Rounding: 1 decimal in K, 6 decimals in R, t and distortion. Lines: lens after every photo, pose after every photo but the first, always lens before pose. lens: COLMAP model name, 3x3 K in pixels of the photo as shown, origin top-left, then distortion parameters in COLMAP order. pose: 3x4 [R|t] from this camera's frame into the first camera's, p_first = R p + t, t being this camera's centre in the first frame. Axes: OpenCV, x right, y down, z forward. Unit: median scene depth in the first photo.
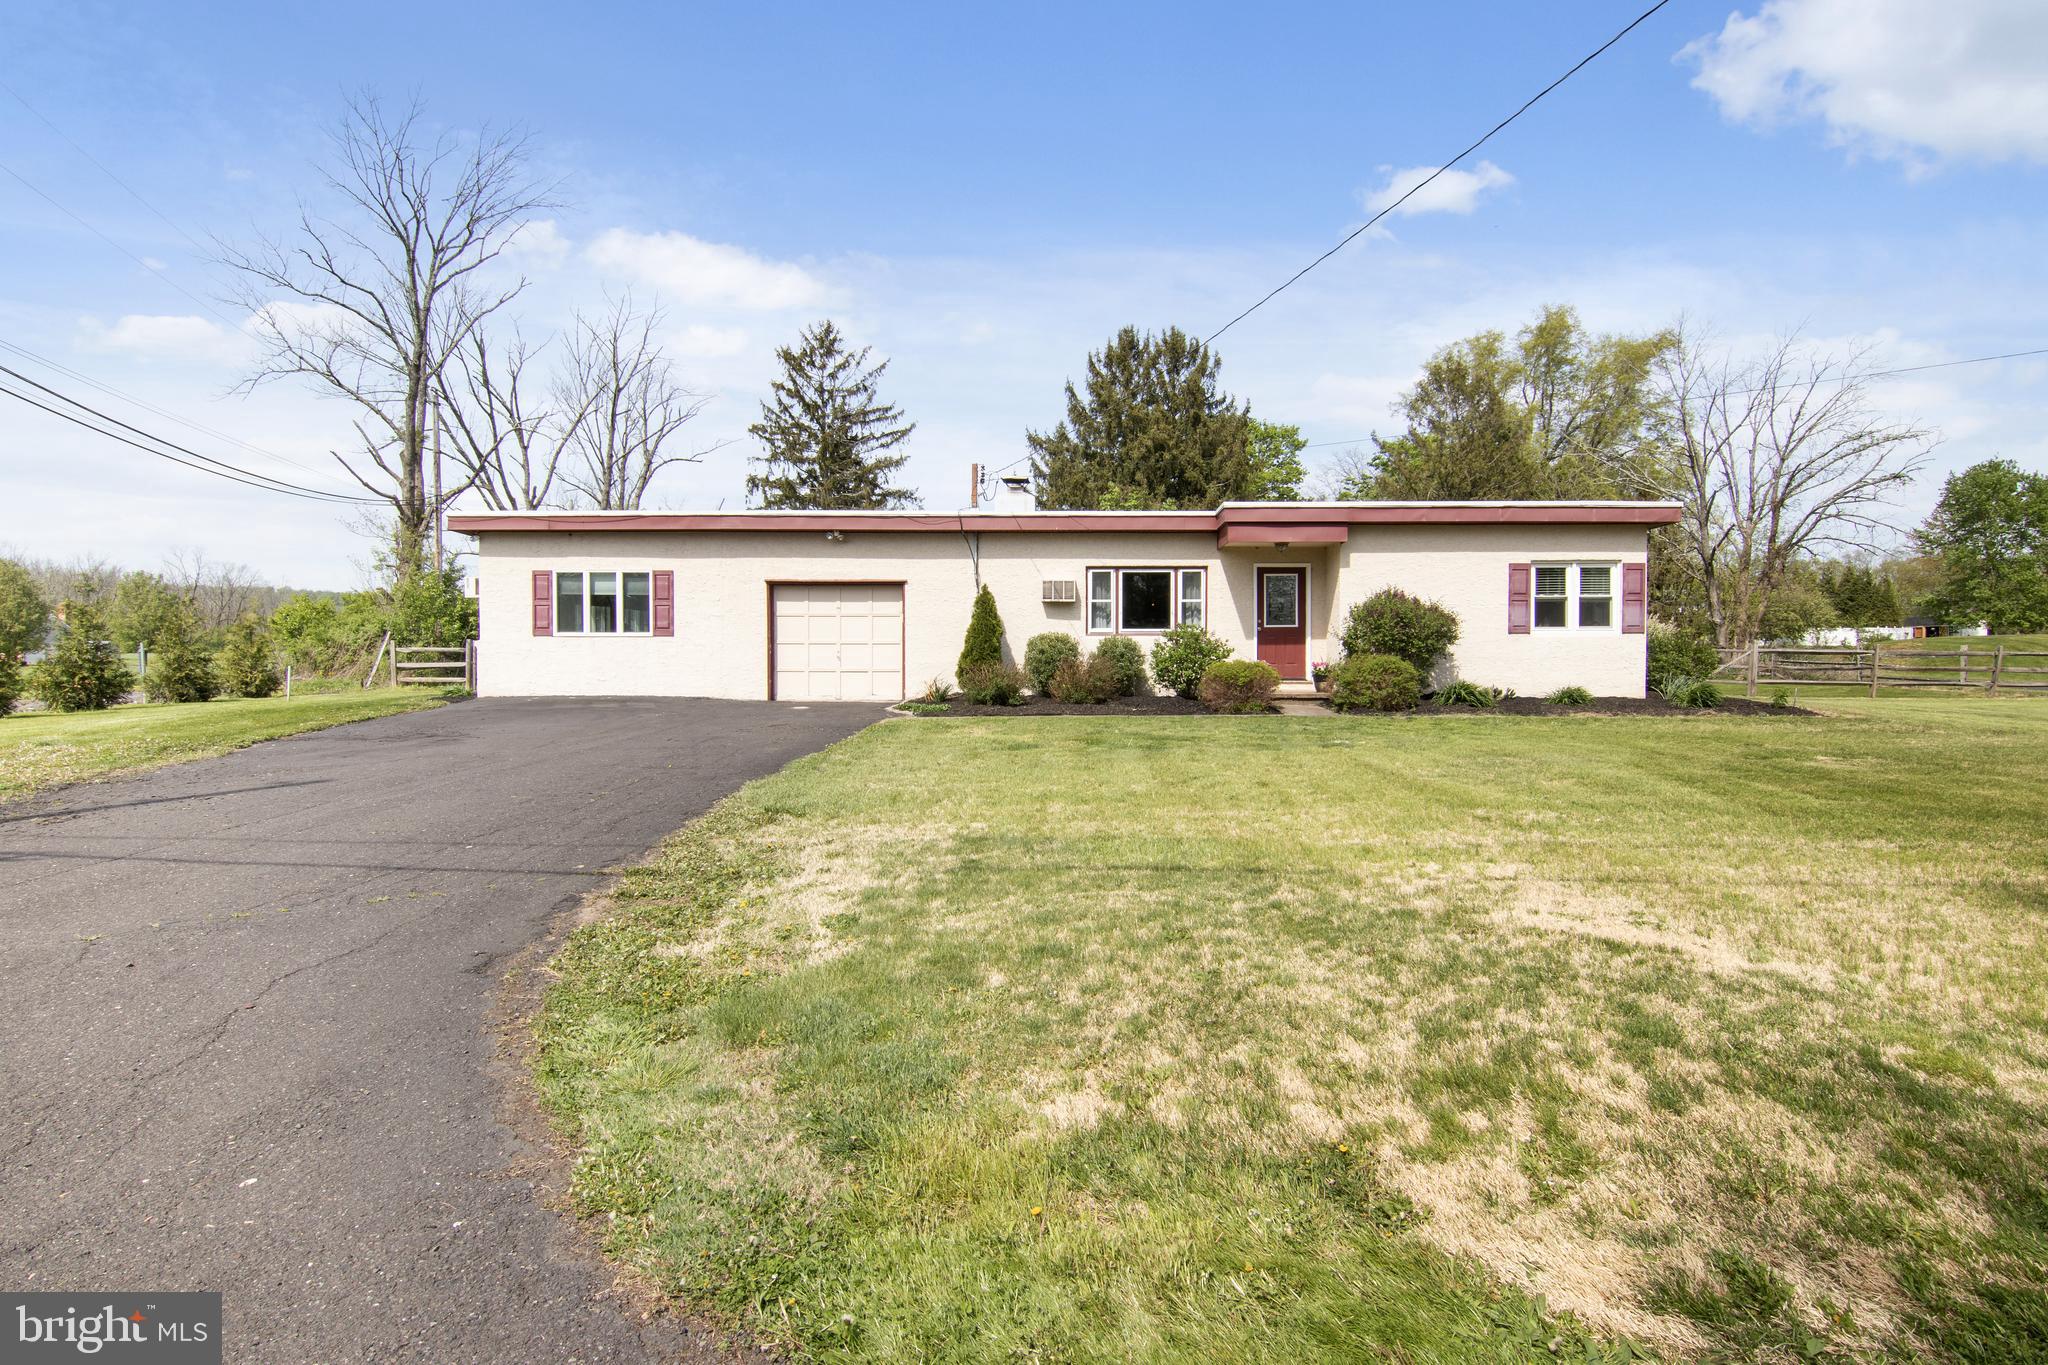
lens RADIAL K [[1057.4, 0, 1023.4], [0, 1057.4, 682.2], [0, 0, 1]] dist [-0.005371, -0.012344]
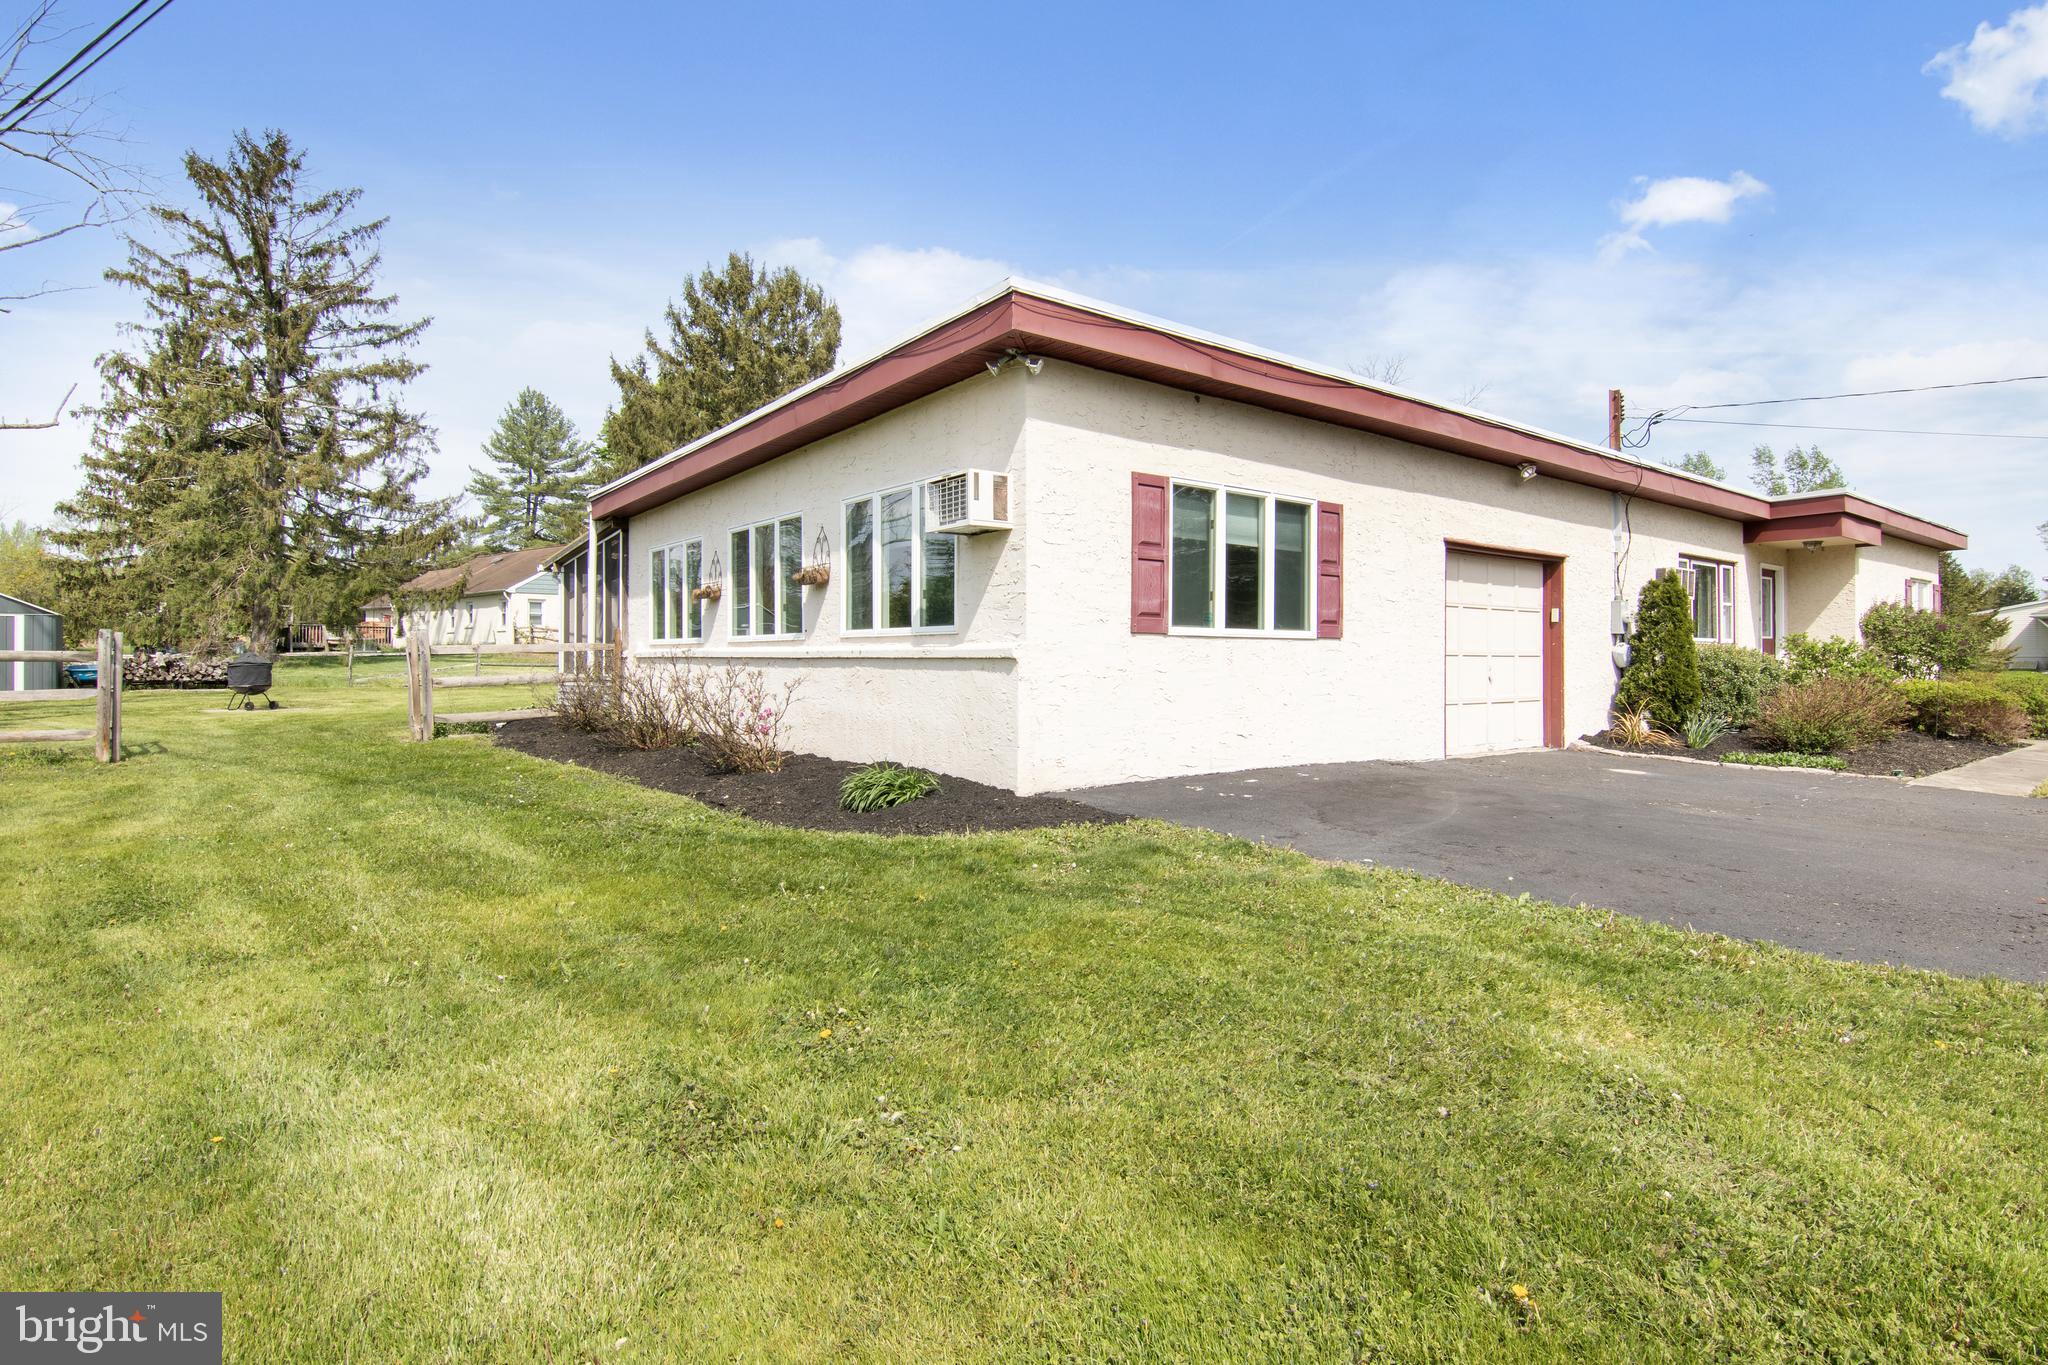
lens RADIAL K [[1057.4, 0, 1031.7], [0, 1057.4, 665.6], [0, 0, 1]] dist [-0.005371, -0.012344]
pose [[0.763754, -0.003490, 0.645498, -0.750283], [0.014039, 0.999839, -0.011206, -0.028291], [-0.645355, 0.017620, 0.763680, 0.720604]]
